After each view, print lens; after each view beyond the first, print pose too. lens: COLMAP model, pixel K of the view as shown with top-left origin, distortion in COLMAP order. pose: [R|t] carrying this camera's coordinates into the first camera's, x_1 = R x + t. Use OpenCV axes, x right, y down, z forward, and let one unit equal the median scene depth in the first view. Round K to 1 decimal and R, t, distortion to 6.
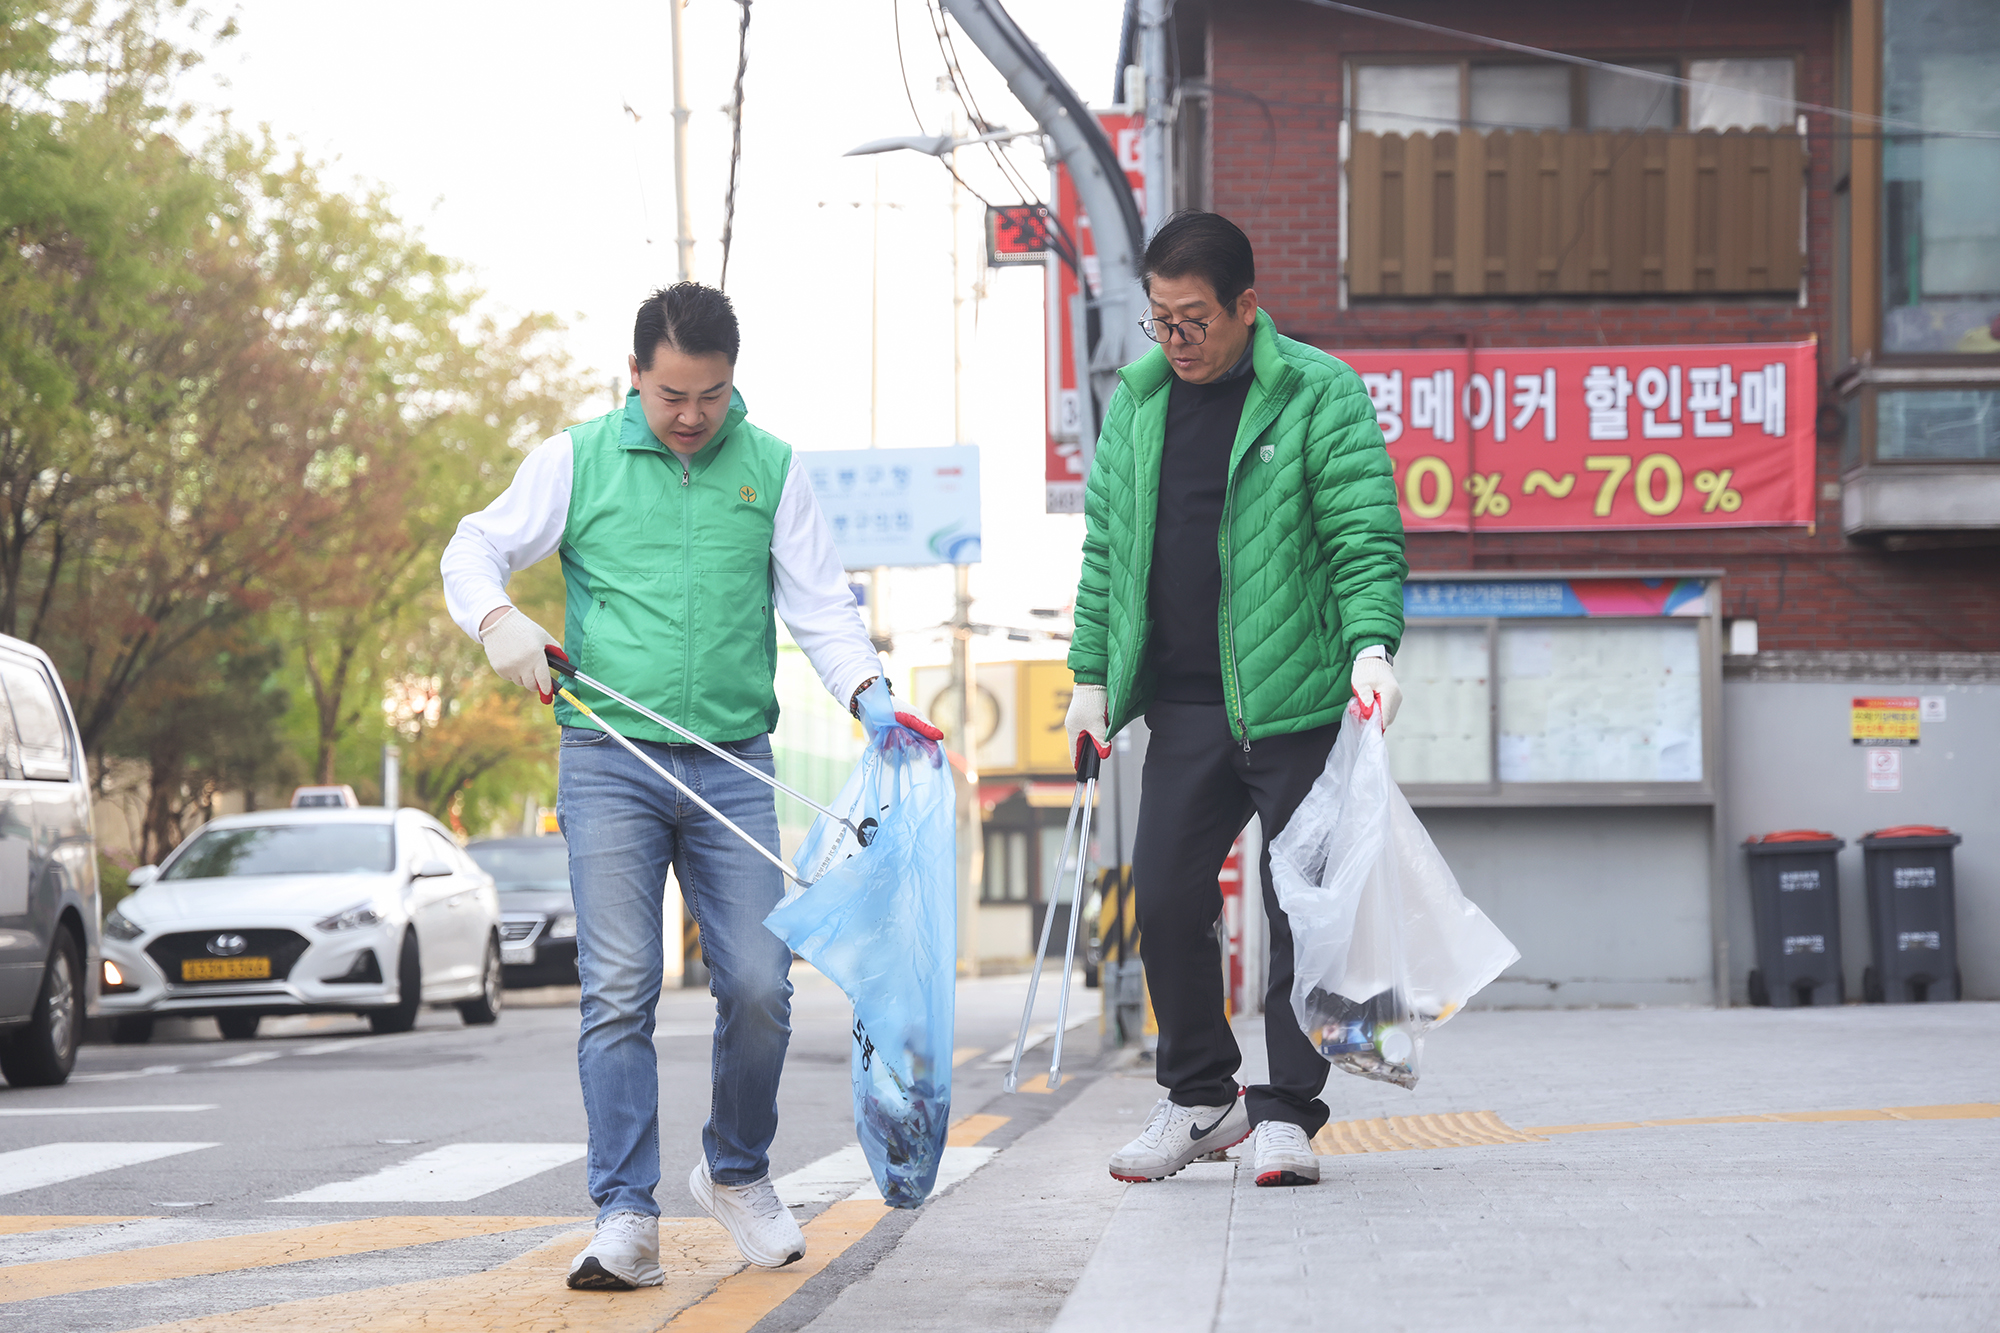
lens RADIAL K [[5369.7, 0, 1000.0], [0, 5369.7, 666.5], [0, 0, 1]] dist [0.063863, 0.150459]
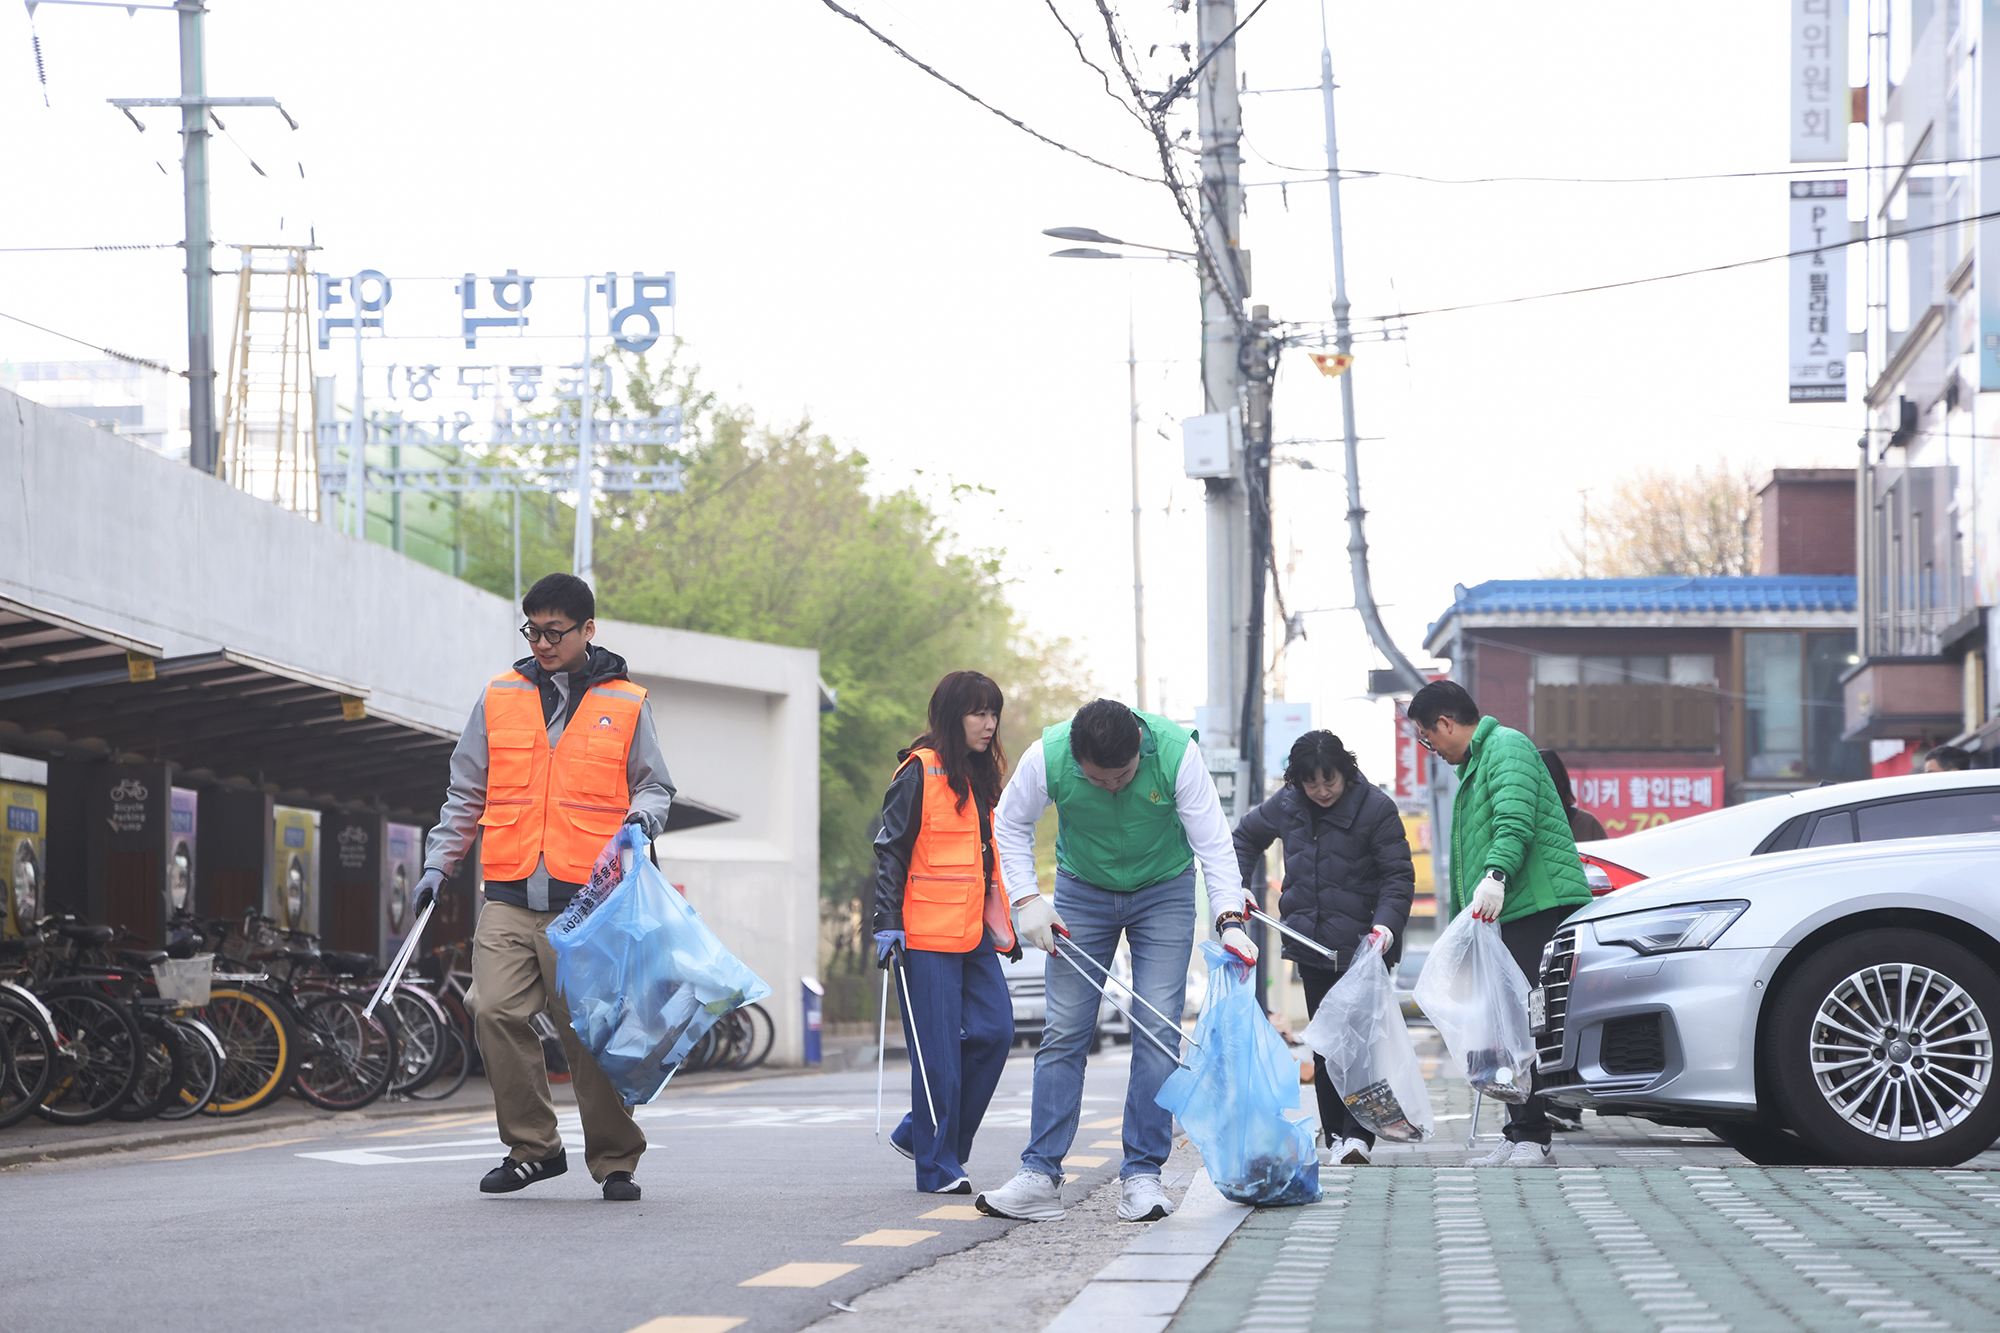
lens RADIAL K [[6015.0, 0, 1000.0], [0, 6015.0, 666.5], [0, 0, 1]] dist [-0.049856, -0.597933]
pose [[0.999725, -0.003764, -0.023160, -0.115160], [0.003798, 0.999992, 0.001405, -0.111667], [0.023155, -0.001493, 0.999731, -1.752651]]
